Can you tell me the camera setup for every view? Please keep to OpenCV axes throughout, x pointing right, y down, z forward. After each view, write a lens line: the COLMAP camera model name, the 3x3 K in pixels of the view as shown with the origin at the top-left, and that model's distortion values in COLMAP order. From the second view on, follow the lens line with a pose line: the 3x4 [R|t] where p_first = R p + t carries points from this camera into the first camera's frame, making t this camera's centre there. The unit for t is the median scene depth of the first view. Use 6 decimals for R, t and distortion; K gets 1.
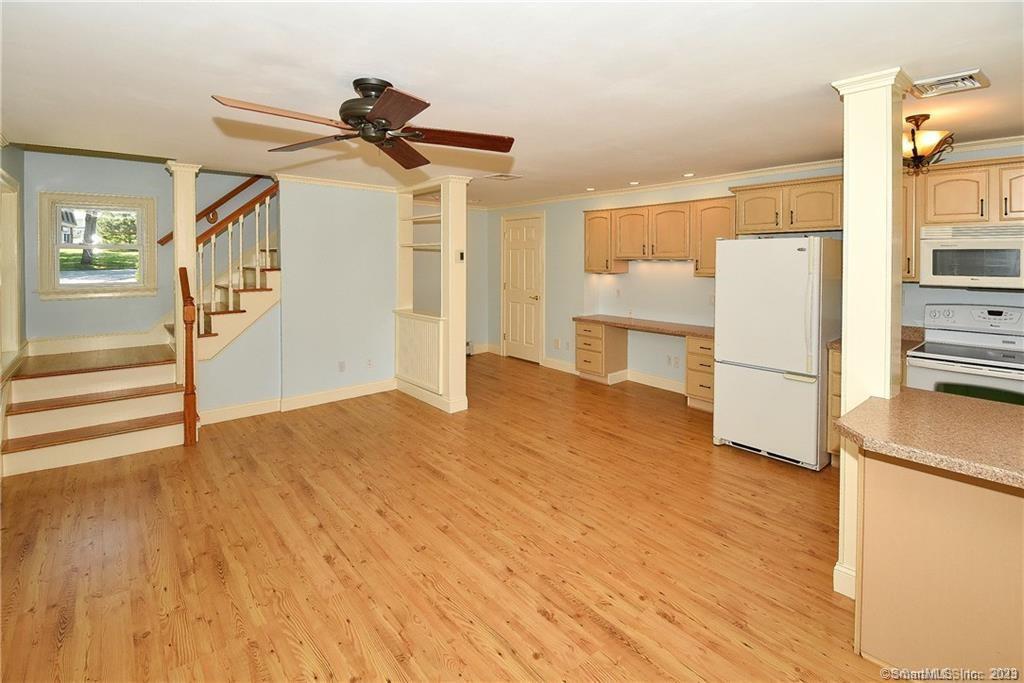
lens RADIAL K [[470.8, 0, 525.0], [0, 470.8, 268.4], [0, 0, 1]] dist [0.012920, -0.013164]
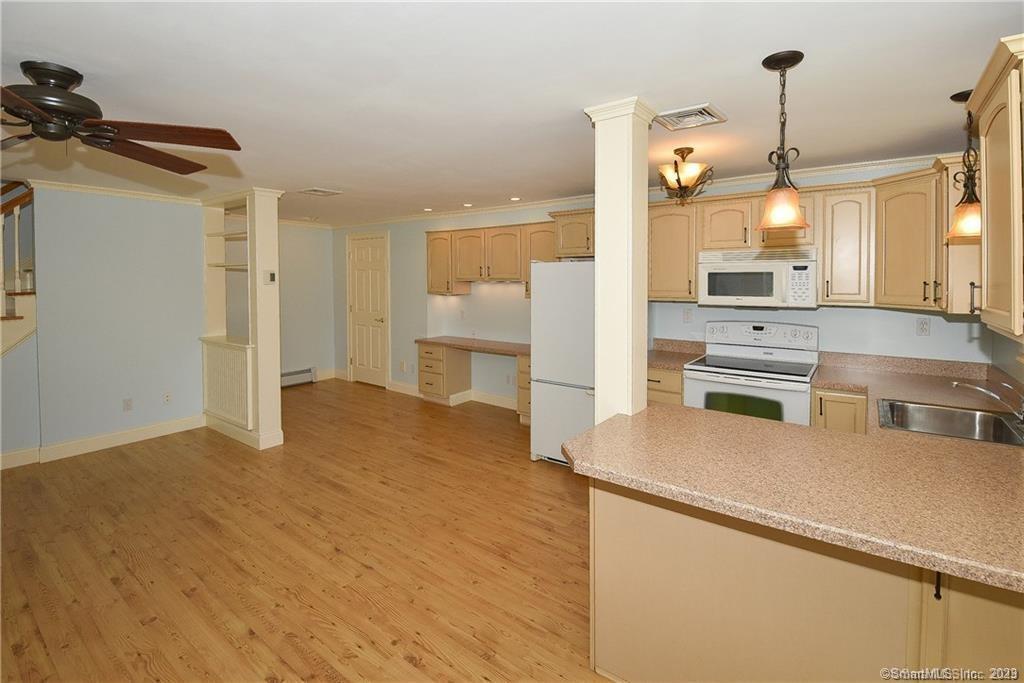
lens RADIAL K [[459.9, 0, 512.5], [0, 459.9, 296.1], [0, 0, 1]] dist [0.015536, -0.016915]
pose [[0.975593, -0.007591, 0.219455, 0.163976], [0.003952, 0.999847, 0.017017, -0.004671], [-0.219551, -0.015735, 0.975474, 0.035847]]
